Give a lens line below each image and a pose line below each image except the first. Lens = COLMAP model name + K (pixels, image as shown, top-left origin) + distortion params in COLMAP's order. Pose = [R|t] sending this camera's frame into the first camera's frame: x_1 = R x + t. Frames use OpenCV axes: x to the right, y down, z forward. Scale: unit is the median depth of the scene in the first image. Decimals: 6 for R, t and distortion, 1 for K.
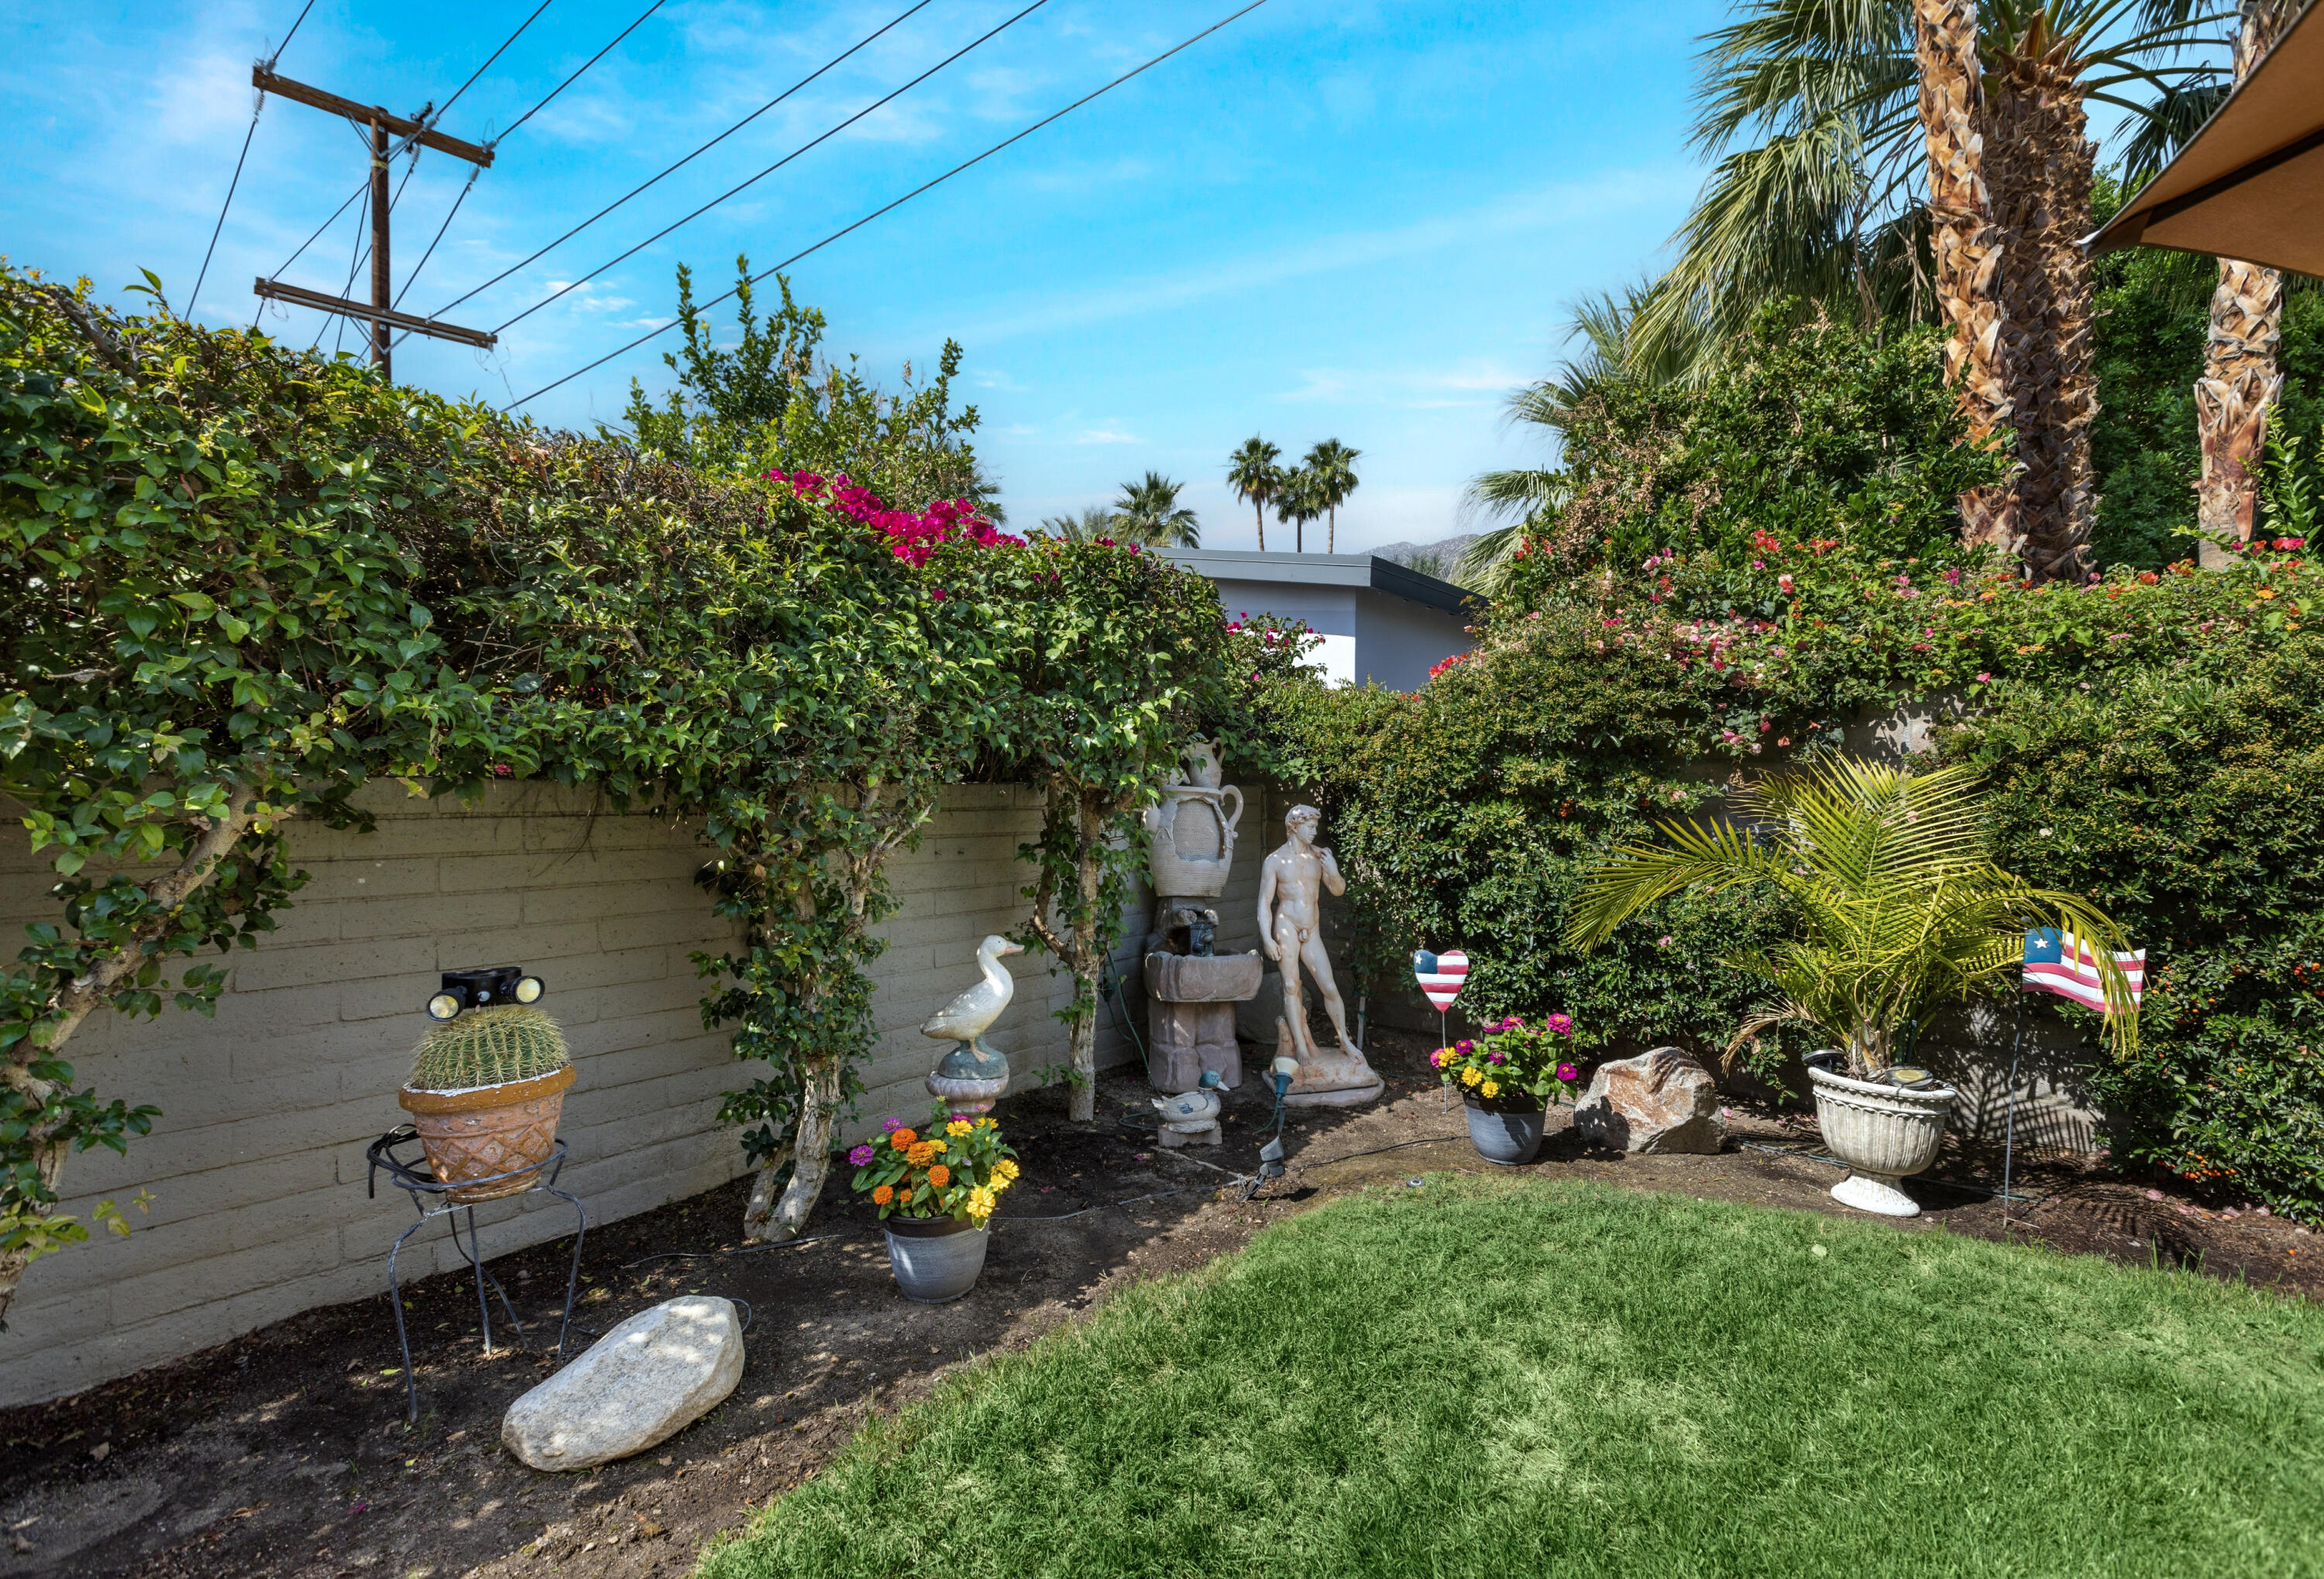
lens RADIAL K [[1062.4, 0, 1187.6], [0, 1062.4, 789.5], [0, 0, 1]] dist [0.000461, 0.000394]
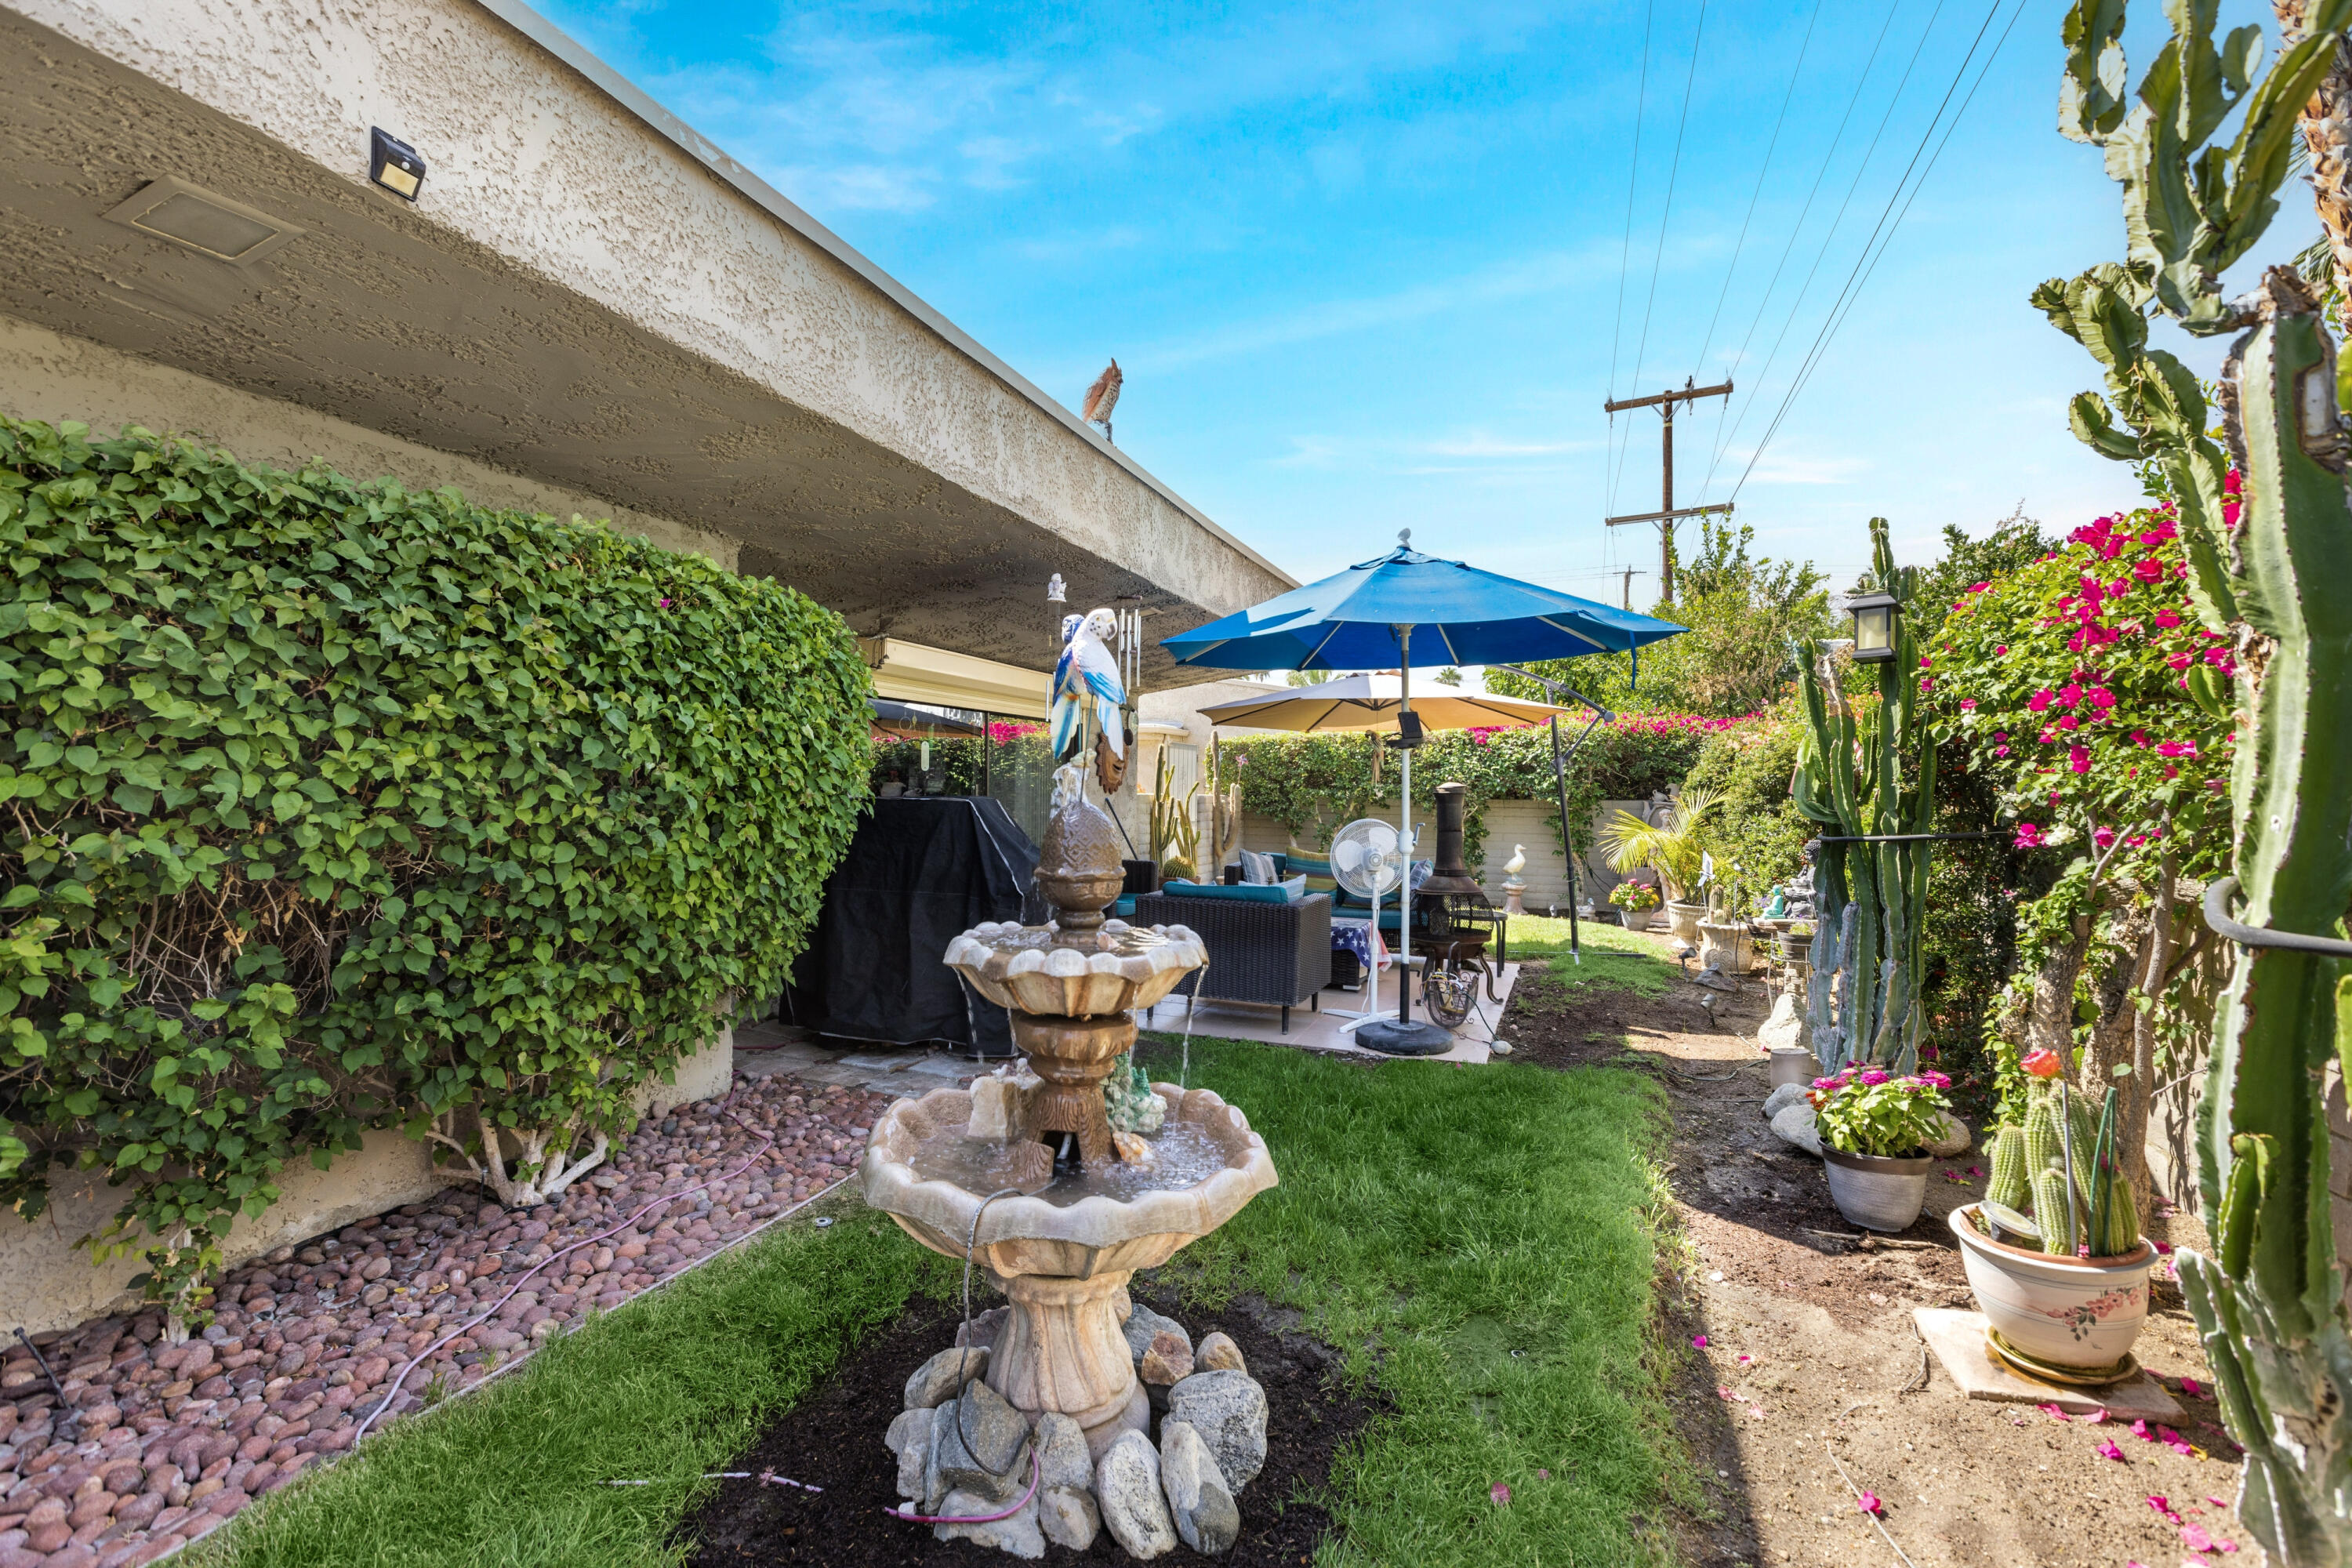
lens RADIAL K [[1046.9, 0, 1176.0], [0, 1046.9, 784.0], [0, 0, 1]] dist [0.000900, 0.000048]
pose [[0.308836, -0.009086, -0.951072, 1.983044], [-0.007697, 0.999898, -0.012051, -0.005631], [0.951084, 0.011042, 0.308735, -0.812023]]
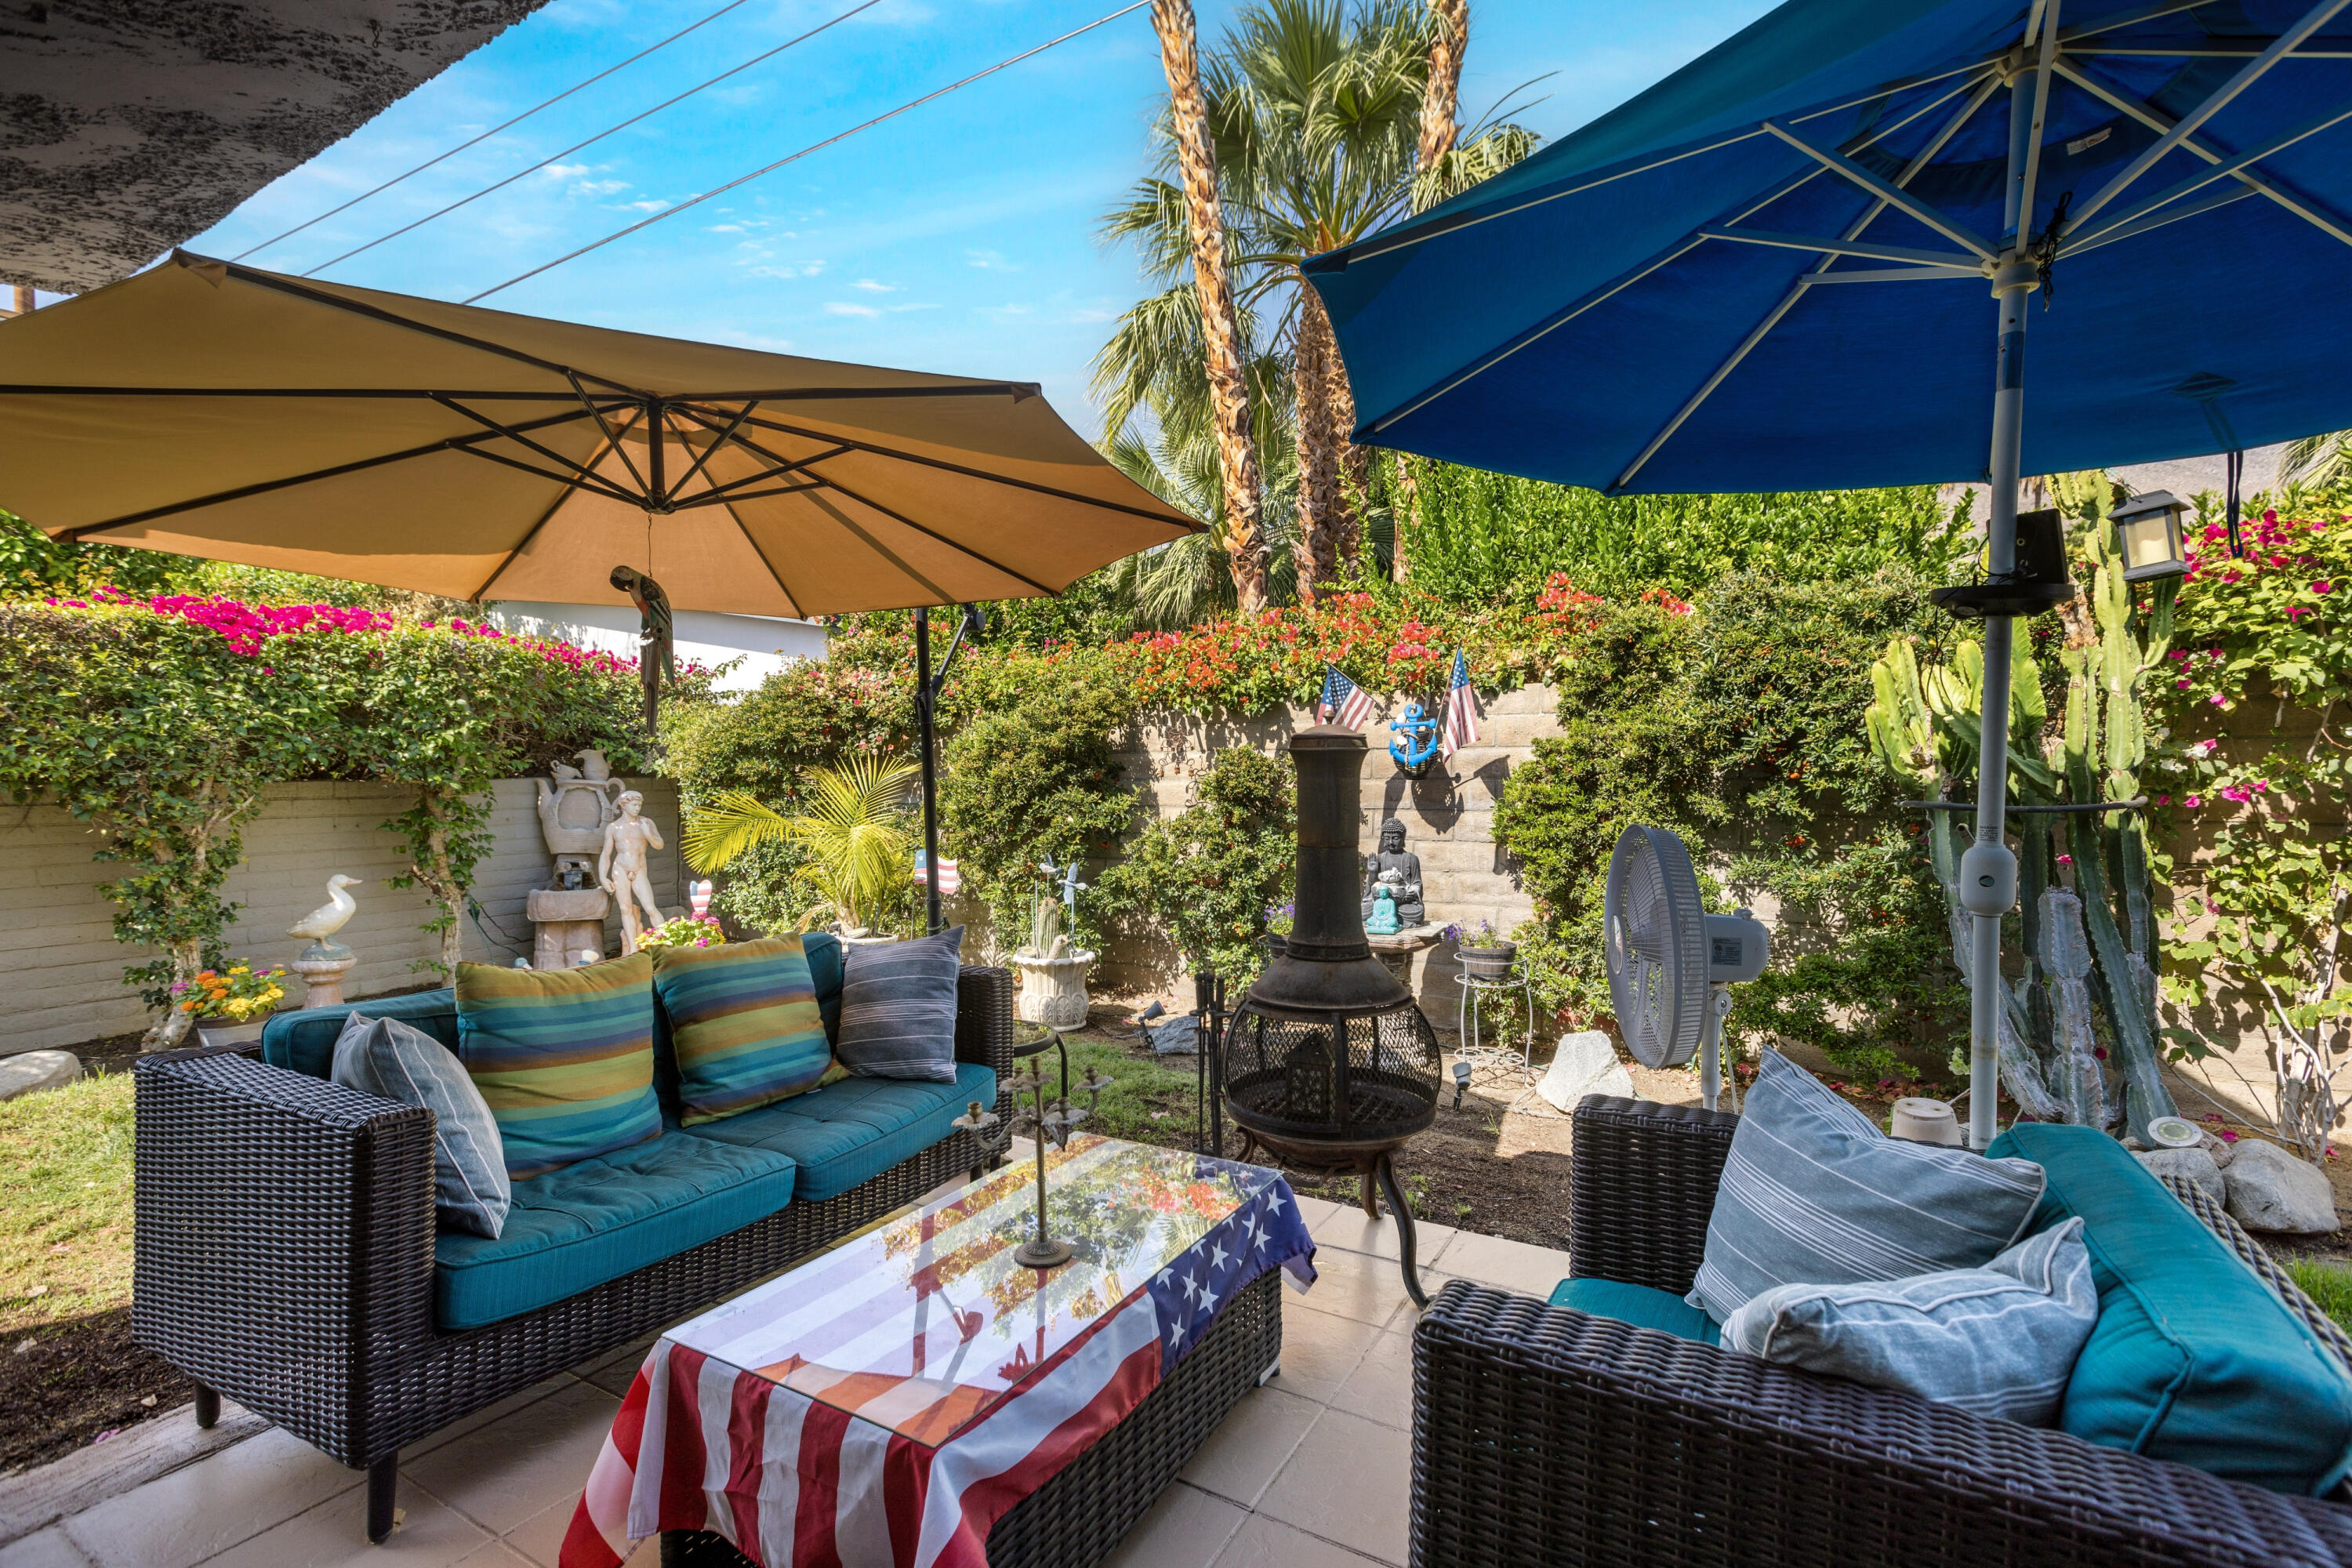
lens RADIAL K [[1046.9, 0, 1176.0], [0, 1046.9, 784.0], [0, 0, 1]] dist [0.000900, 0.000048]
pose [[0.988323, -0.015360, 0.151594, 0.624629], [0.013337, 0.999808, 0.014357, -0.005708], [-0.151786, -0.012167, 0.988339, -0.579818]]
